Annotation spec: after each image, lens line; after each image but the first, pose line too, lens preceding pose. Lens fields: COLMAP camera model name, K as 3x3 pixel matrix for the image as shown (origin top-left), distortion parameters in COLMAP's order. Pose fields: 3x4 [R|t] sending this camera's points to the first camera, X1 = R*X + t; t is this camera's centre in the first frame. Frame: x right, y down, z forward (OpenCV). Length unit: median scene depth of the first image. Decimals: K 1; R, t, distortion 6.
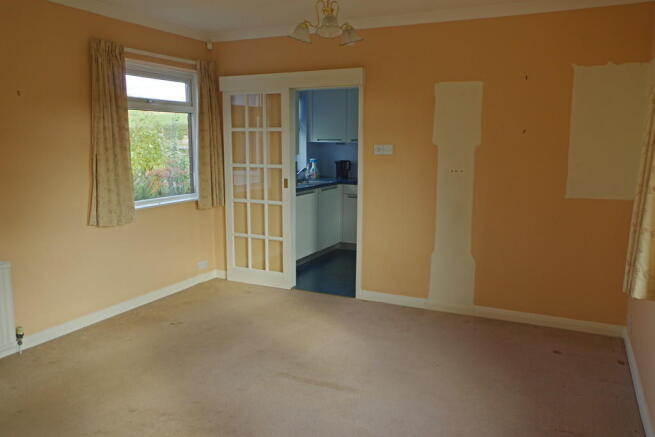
lens RADIAL K [[517.4, 0, 331.1], [0, 517.4, 217.6], [0, 0, 1]] dist [-0.002871, 0.003877]
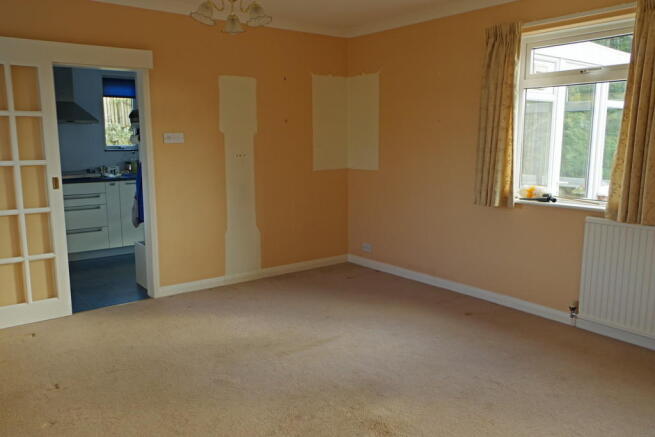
lens RADIAL K [[517.4, 0, 331.1], [0, 517.4, 217.6], [0, 0, 1]] dist [-0.002871, 0.003877]
pose [[0.454950, -0.146836, 0.878328, -0.660291], [0.137071, 0.986105, 0.093855, -0.034482], [-0.879905, 0.077694, 0.468755, 0.295128]]
